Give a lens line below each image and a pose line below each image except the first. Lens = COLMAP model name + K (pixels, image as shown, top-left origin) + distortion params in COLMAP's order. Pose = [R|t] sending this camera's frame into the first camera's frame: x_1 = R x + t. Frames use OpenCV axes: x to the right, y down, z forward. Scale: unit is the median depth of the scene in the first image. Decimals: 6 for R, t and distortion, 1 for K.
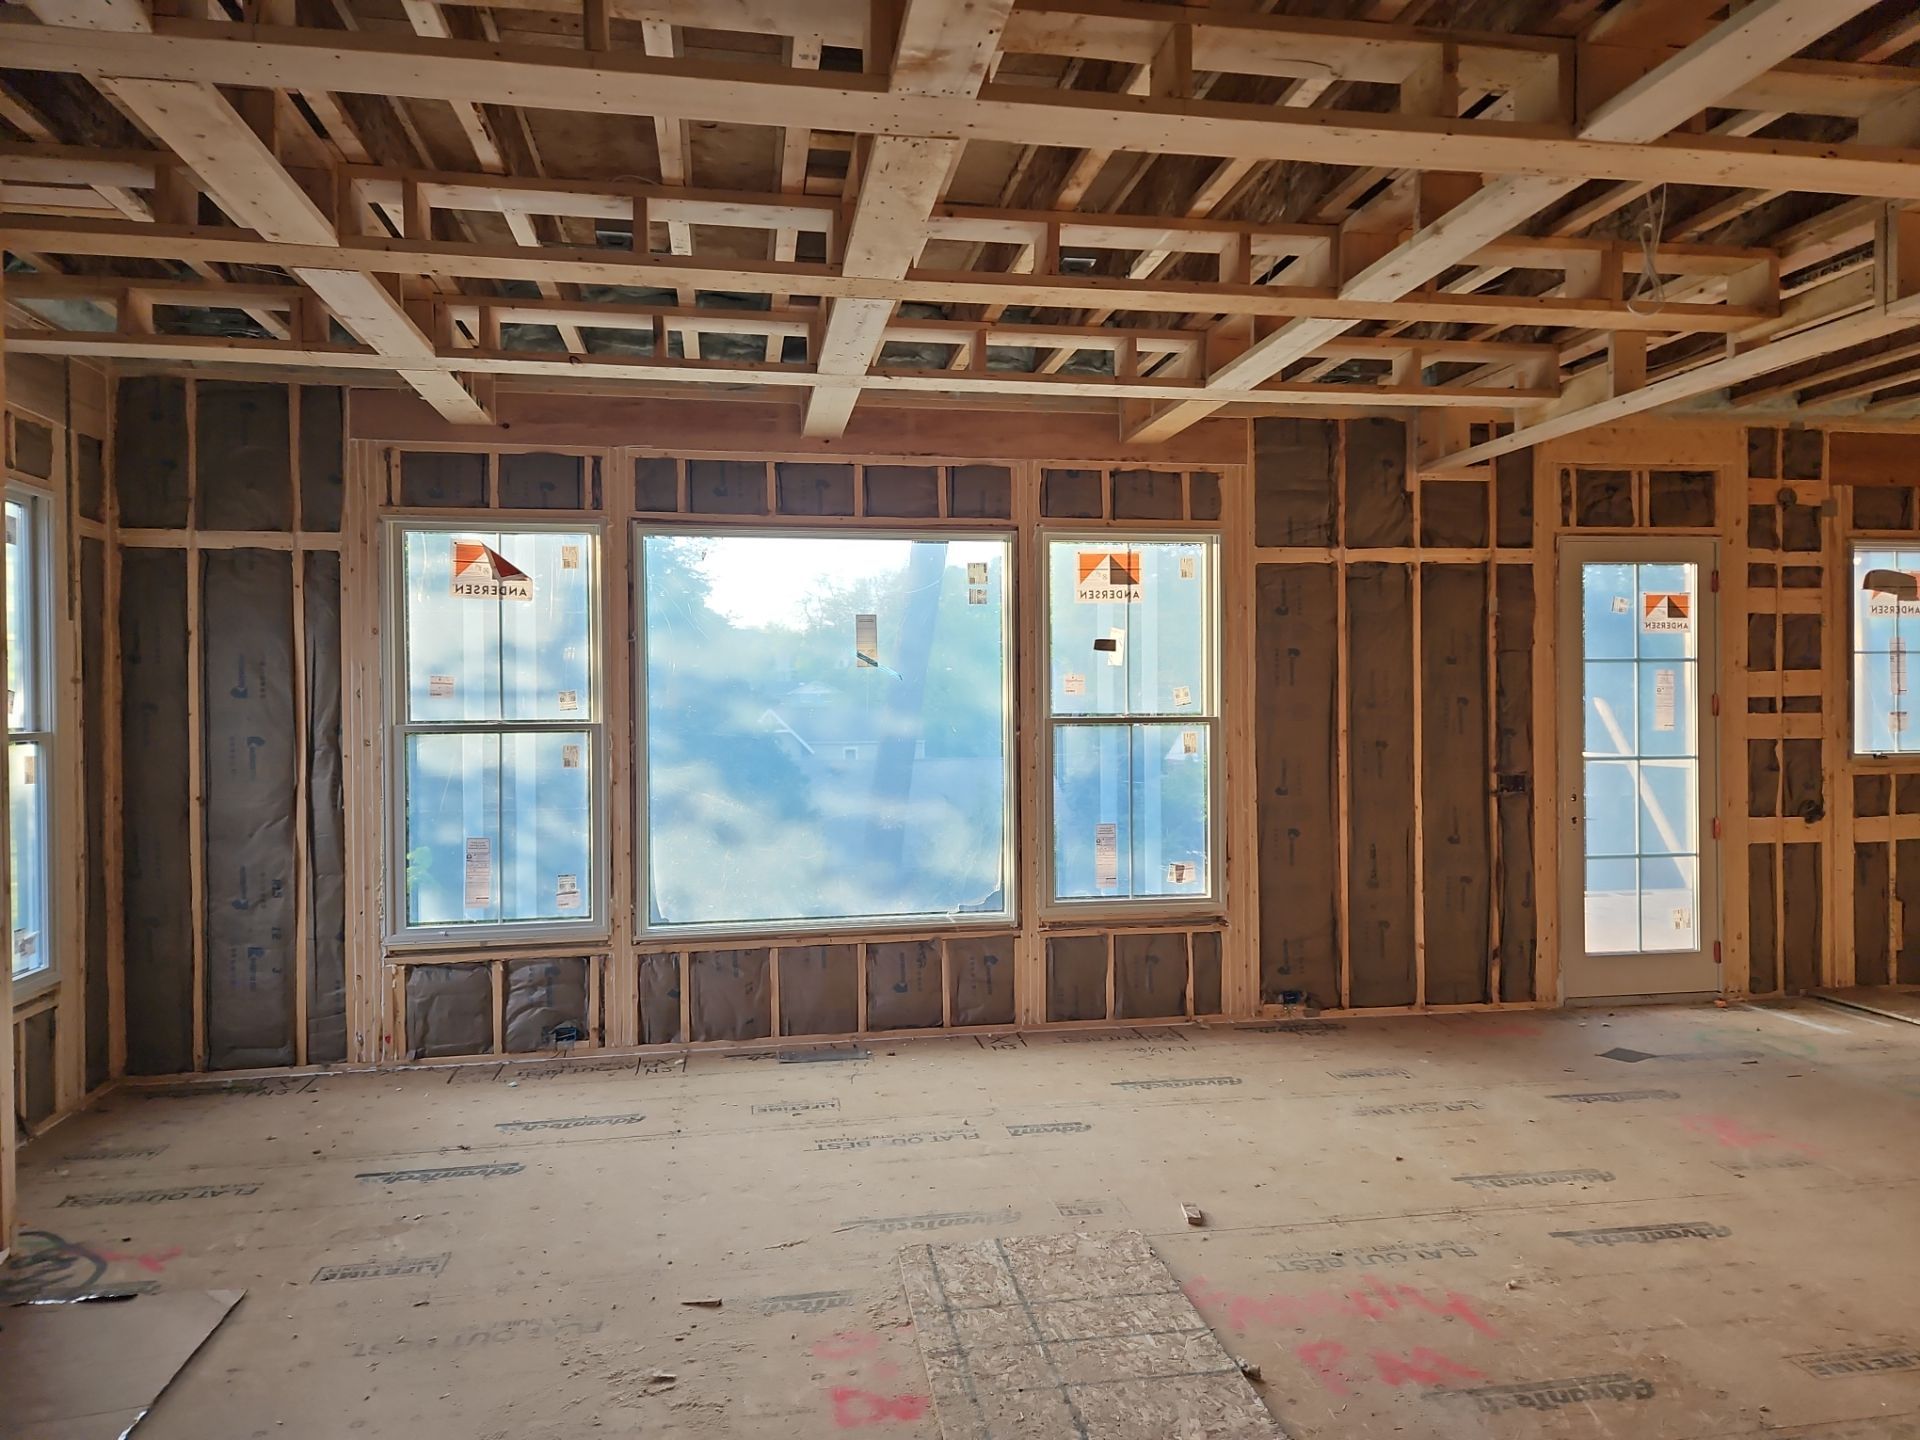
lens RADIAL K [[1281.8, 0, 958.2], [0, 1281.8, 714.0], [0, 0, 1]] dist [0.093546, -0.081877]
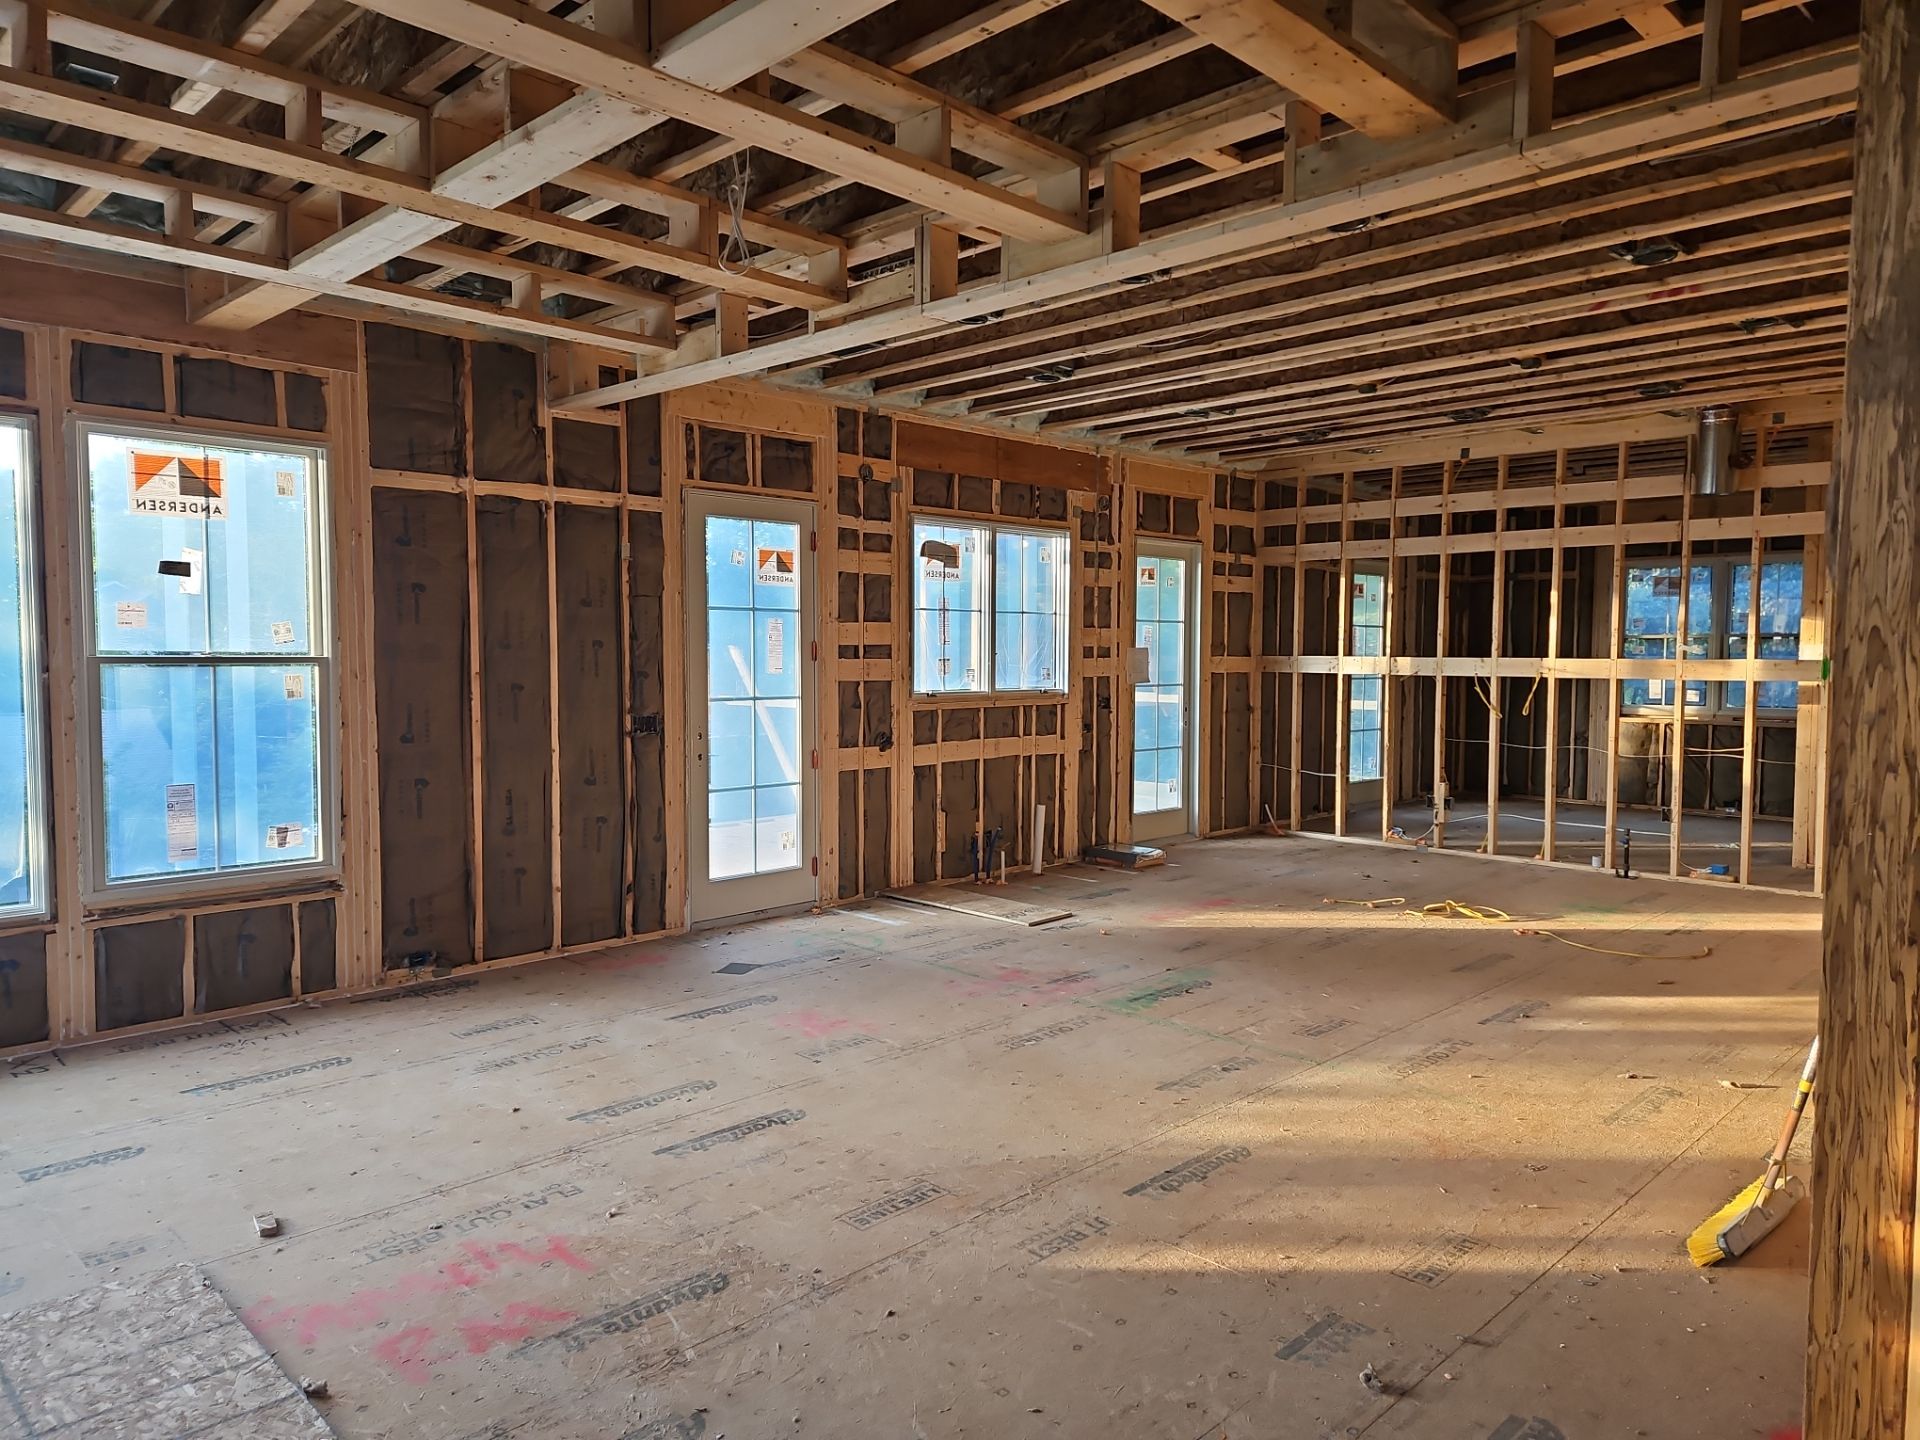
lens RADIAL K [[1281.3, 0, 955.6], [0, 1281.3, 723.7], [0, 0, 1]] dist [0.081230, -0.068632]
pose [[0.815519, -0.022186, 0.578305, 0.035244], [-0.005574, 0.998917, 0.046183, 0.004170], [-0.578704, -0.040887, 0.814512, 0.021314]]
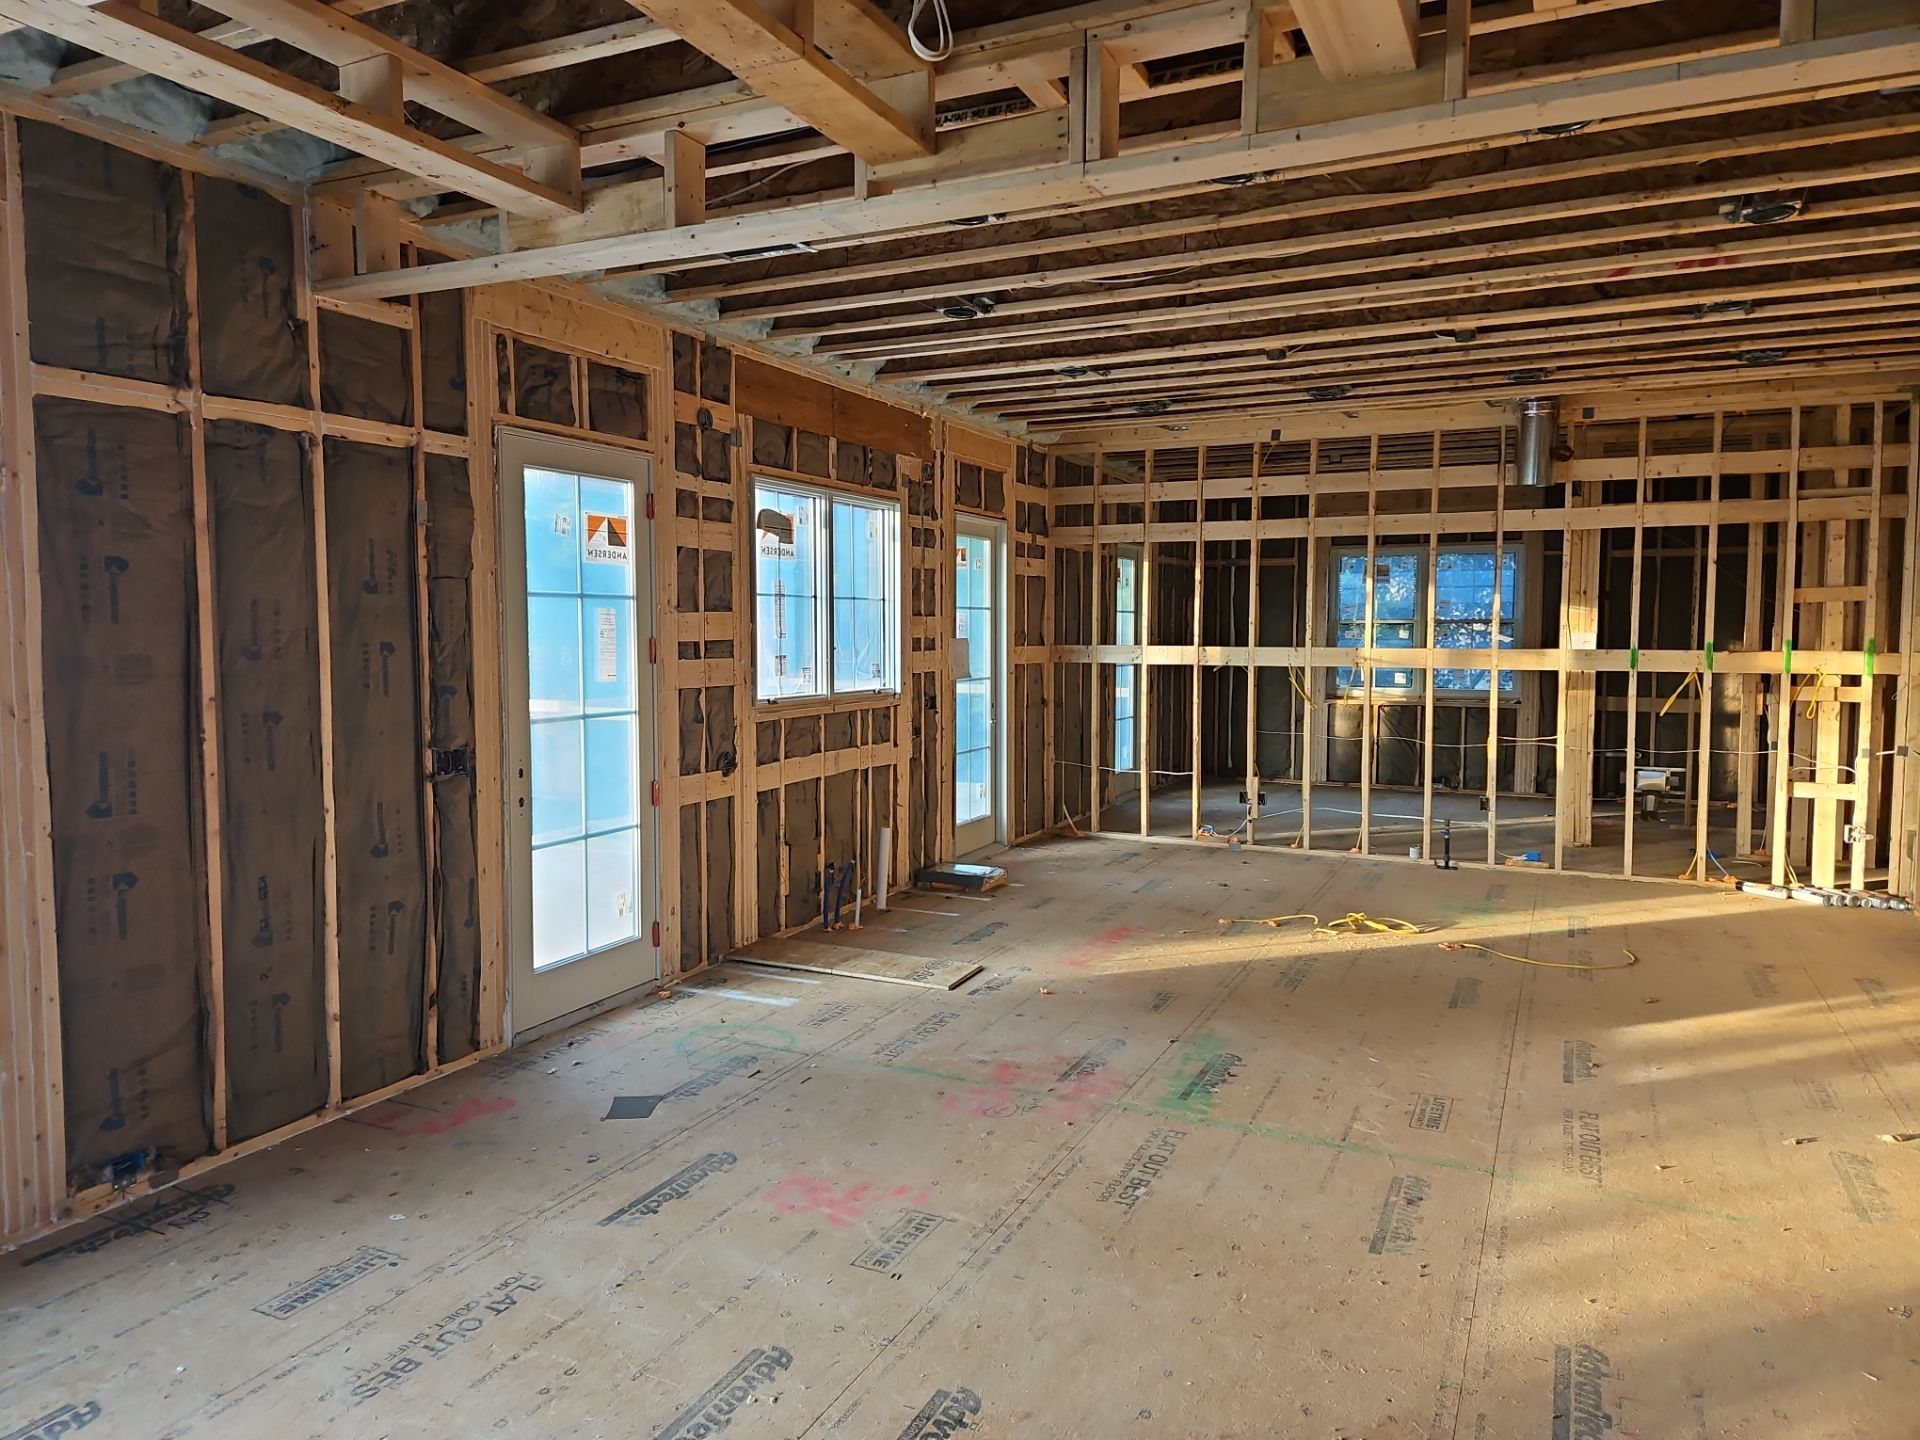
lens RADIAL K [[1277.9, 0, 955.3], [0, 1277.9, 702.7], [0, 0, 1]] dist [0.076219, -0.065372]
pose [[0.581669, -0.040053, 0.812439, 0.007589], [0.000564, 0.998807, 0.048837, -0.014557], [-0.813425, -0.027949, 0.580998, 0.365020]]
